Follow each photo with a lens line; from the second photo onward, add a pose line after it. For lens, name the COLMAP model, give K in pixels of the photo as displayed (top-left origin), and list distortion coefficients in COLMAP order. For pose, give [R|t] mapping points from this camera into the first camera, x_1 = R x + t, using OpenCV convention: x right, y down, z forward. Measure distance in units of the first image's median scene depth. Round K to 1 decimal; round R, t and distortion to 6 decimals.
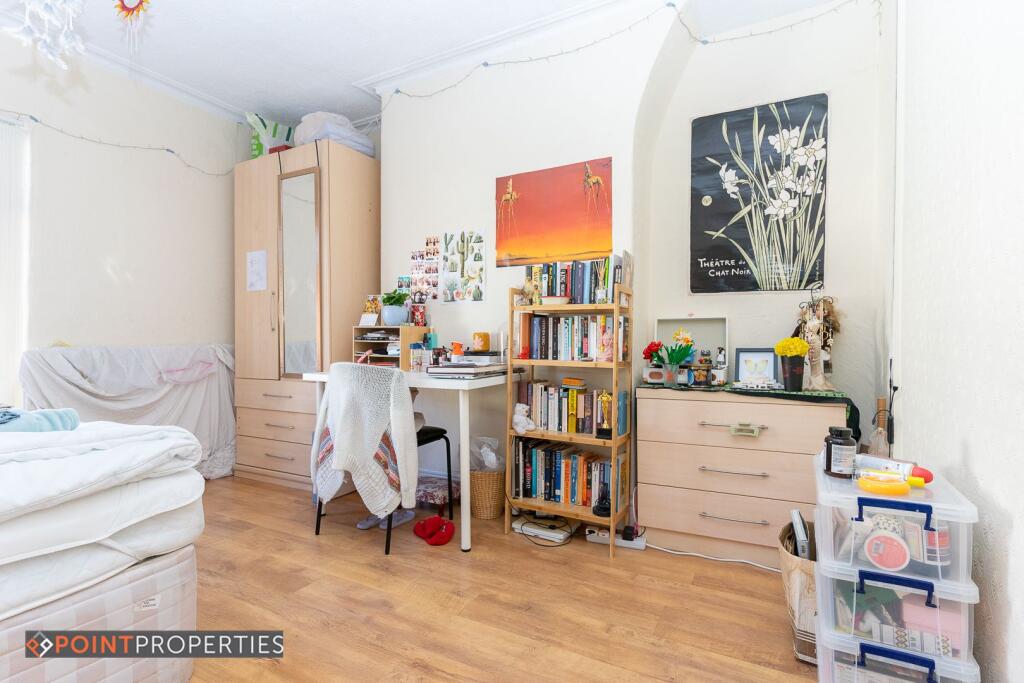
lens RADIAL K [[489.5, 0, 532.8], [0, 489.5, 346.8], [0, 0, 1]] dist [0.000876, 0.001191]
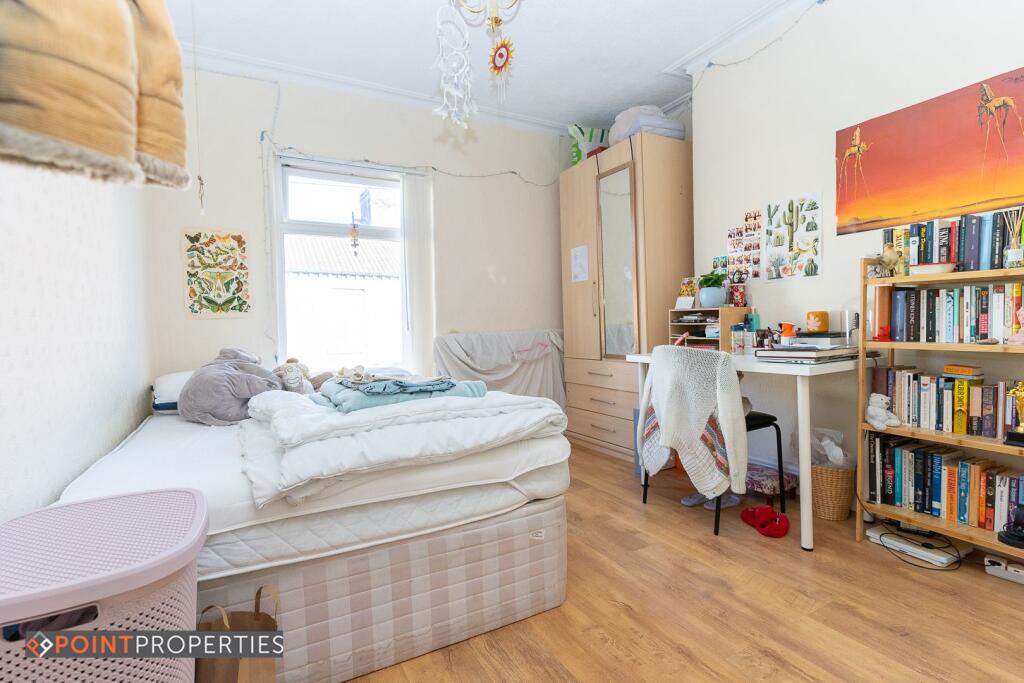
lens RADIAL K [[489.5, 0, 512.0], [0, 489.5, 344.4], [0, 0, 1]] dist [0.000876, 0.001191]
pose [[0.833666, -0.001211, -0.552268, -0.083662], [0.023955, 0.999136, 0.033970, -0.013787], [0.551749, -0.041549, 0.832975, -0.056702]]
